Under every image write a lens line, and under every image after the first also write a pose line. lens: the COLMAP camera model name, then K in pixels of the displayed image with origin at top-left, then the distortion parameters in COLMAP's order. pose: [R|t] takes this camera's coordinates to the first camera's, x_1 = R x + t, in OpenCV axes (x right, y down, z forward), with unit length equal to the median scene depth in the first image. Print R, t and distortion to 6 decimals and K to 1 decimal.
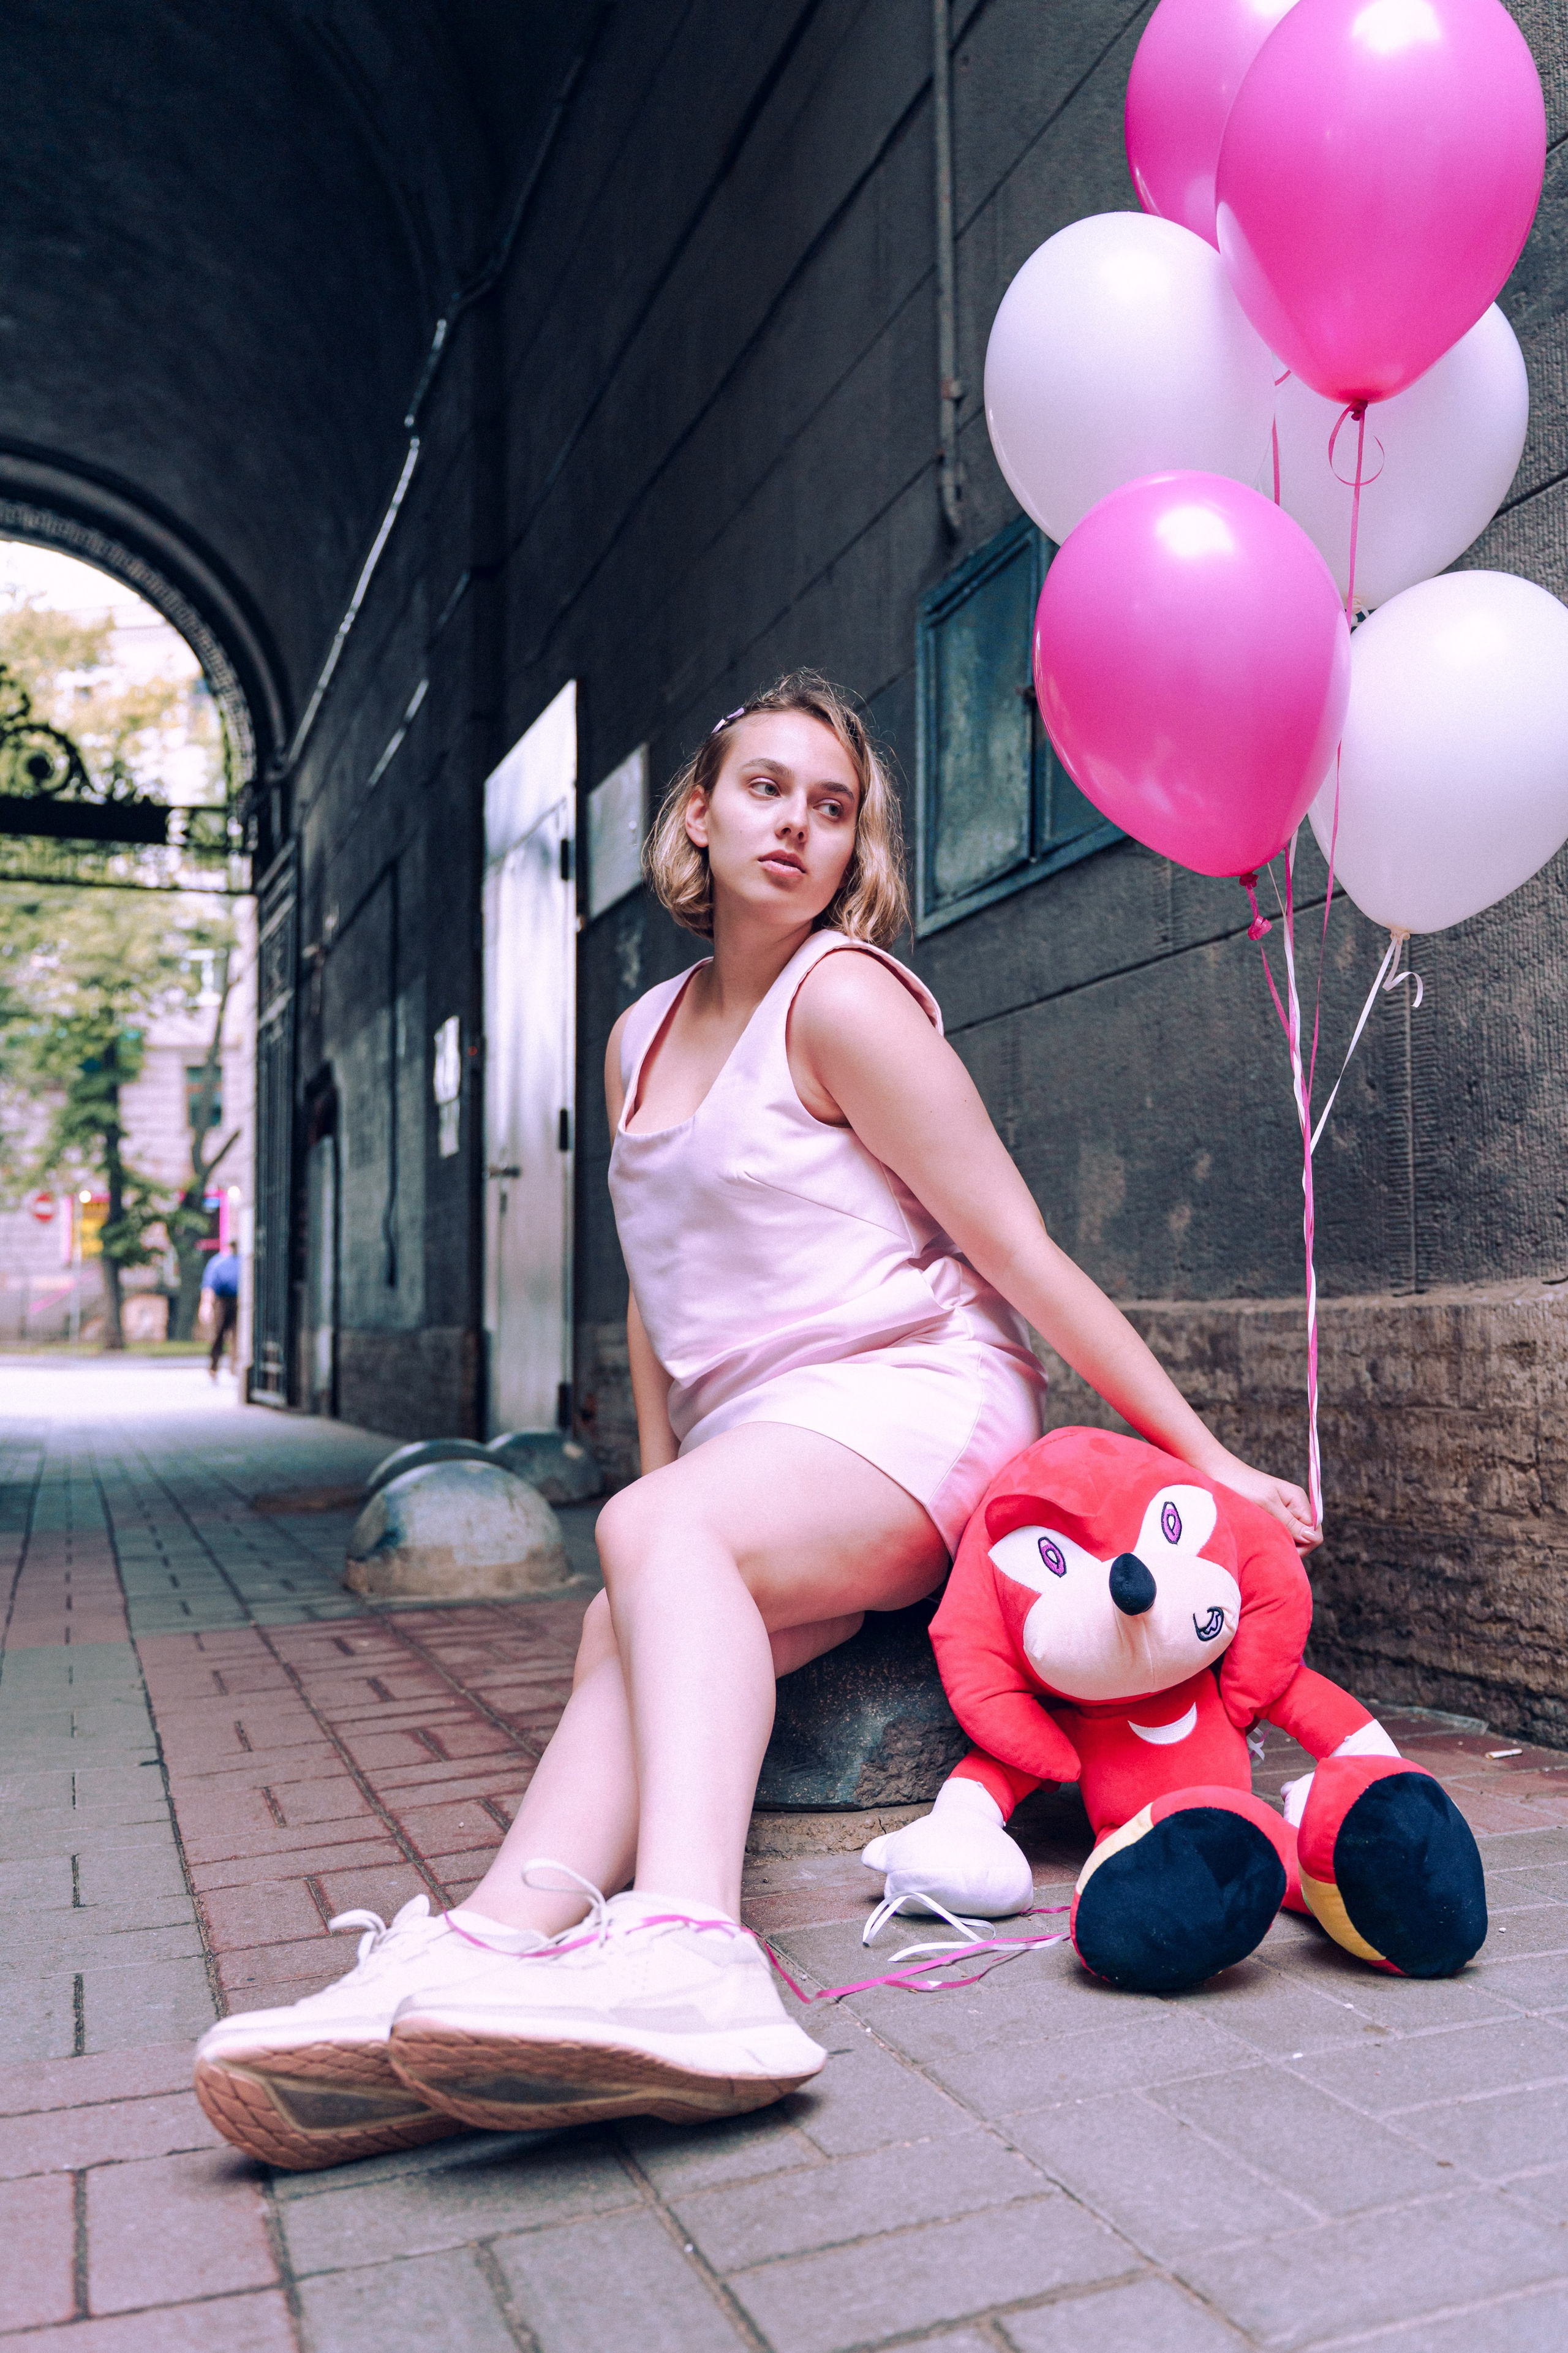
lens RADIAL K [[1973.1, 0, 784.0], [0, 1973.1, 1176.5], [0, 0, 1]] dist [0.003431, -0.005299]
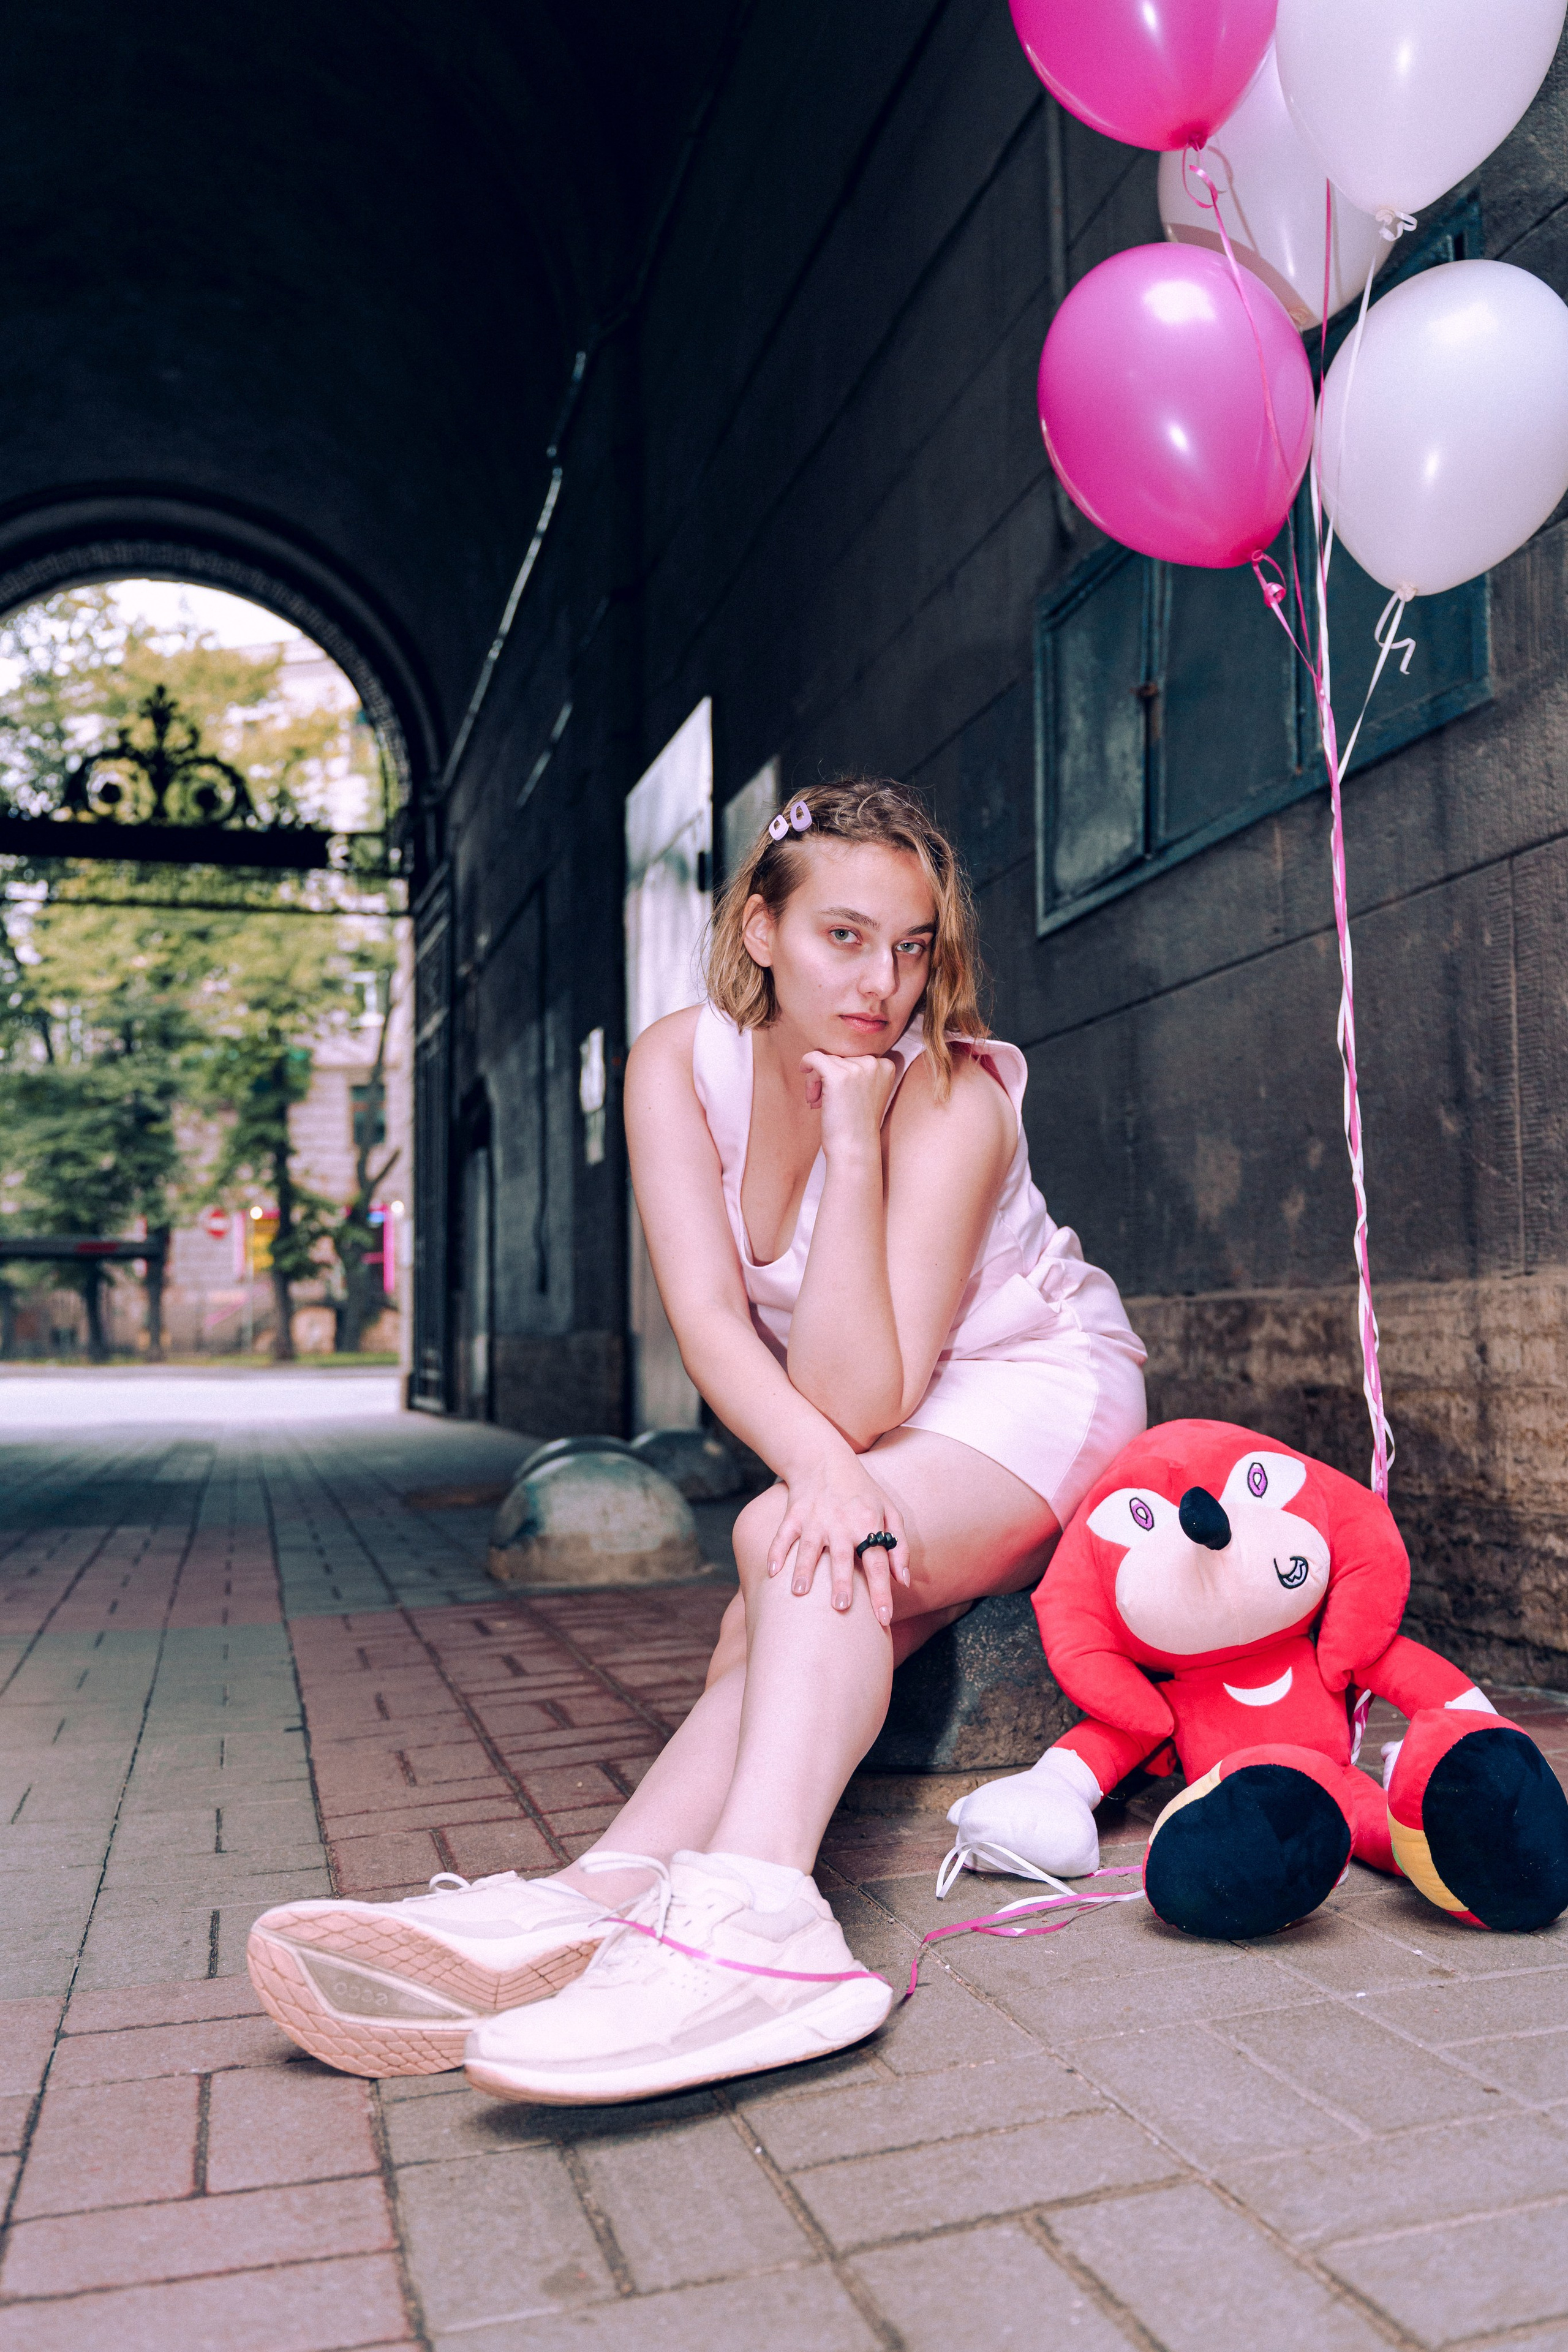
lens RADIAL K [[1958.0, 0, 784.0], [0, 1958.0, 1176.0], [0, 0, 1]] dist [-0.005664, 0.000072]
pose [[0.996941, -0.011509, -0.077310, 0.016028], [0.011053, 0.999919, -0.006330, 0.007943], [0.077376, 0.005456, 0.996987, -0.014931]]
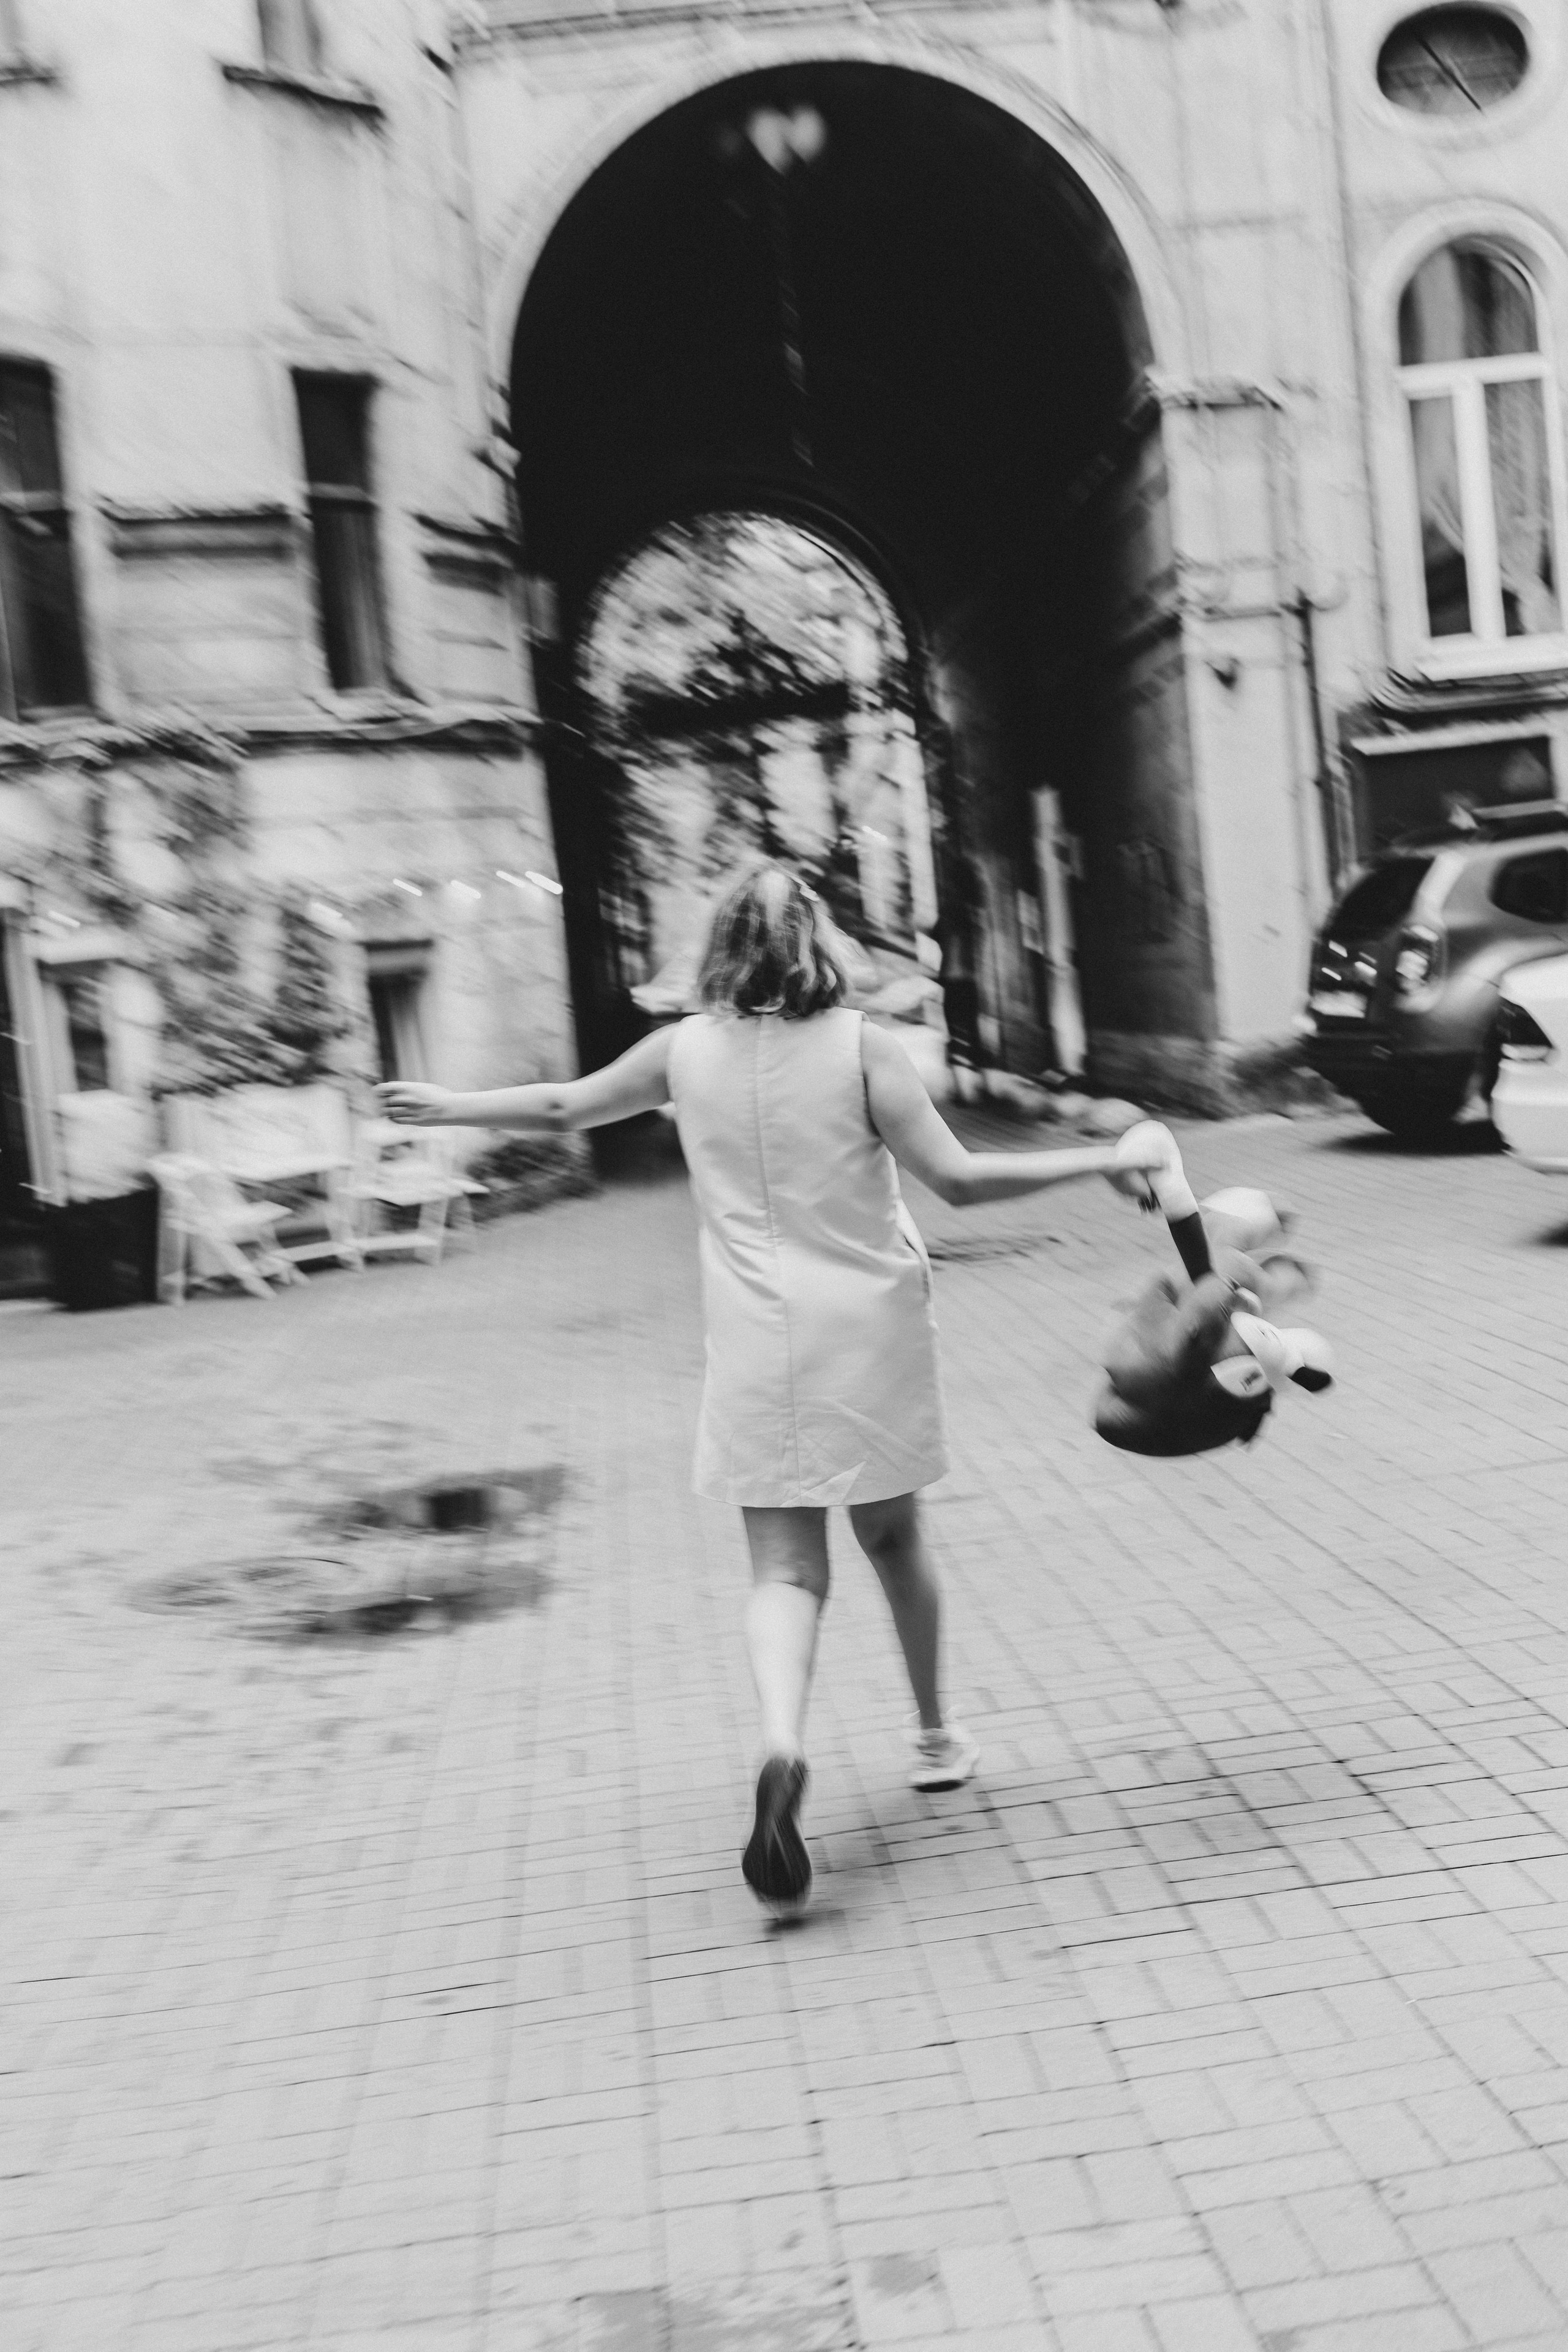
lens RADIAL K [[2964.1, 0, 784.0], [0, 2964.1, 1176.0], [0, 0, 1]] dist [-0.005929, 0.027571]
pose [[0.950953, -0.074369, -0.300262, 1.558344], [0.123507, 0.981226, 0.148125, -0.844192], [0.283609, -0.177944, 0.942285, -6.520636]]
